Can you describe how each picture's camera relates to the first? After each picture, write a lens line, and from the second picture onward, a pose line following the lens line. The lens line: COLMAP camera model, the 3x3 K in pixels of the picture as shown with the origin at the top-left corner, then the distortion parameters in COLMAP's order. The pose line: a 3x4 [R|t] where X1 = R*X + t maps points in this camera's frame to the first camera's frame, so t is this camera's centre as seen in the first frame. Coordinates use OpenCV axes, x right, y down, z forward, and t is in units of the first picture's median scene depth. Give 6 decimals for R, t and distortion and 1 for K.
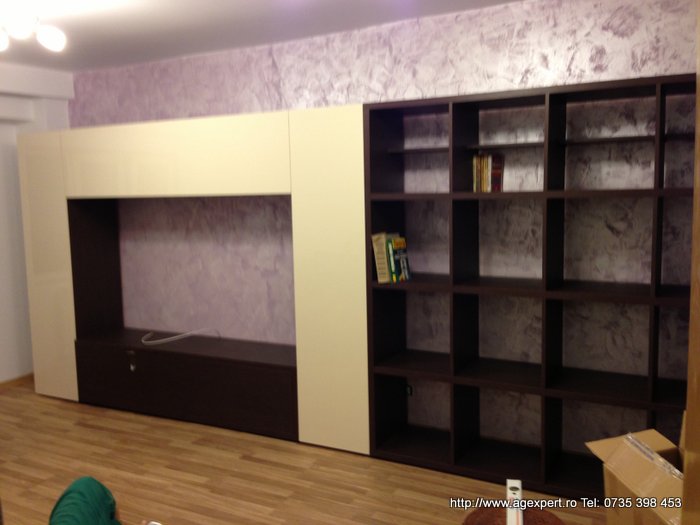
lens RADIAL K [[627.4, 0, 352.8], [0, 627.4, 259.1], [0, 0, 1]] dist [0.092430, -0.107980]
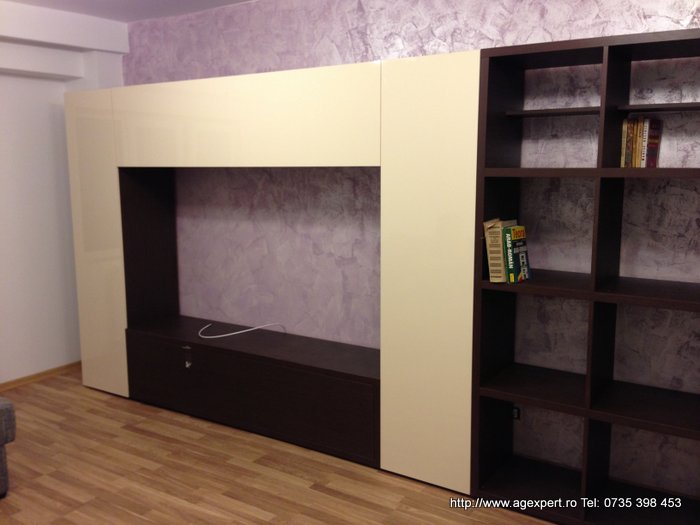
lens RADIAL K [[627.4, 0, 353.6], [0, 627.4, 260.9], [0, 0, 1]] dist [0.092430, -0.107980]
pose [[0.995731, 0.030631, -0.087075, -0.056290], [-0.026626, 0.998550, 0.046793, -0.020198], [0.088382, -0.044275, 0.995102, 0.185710]]
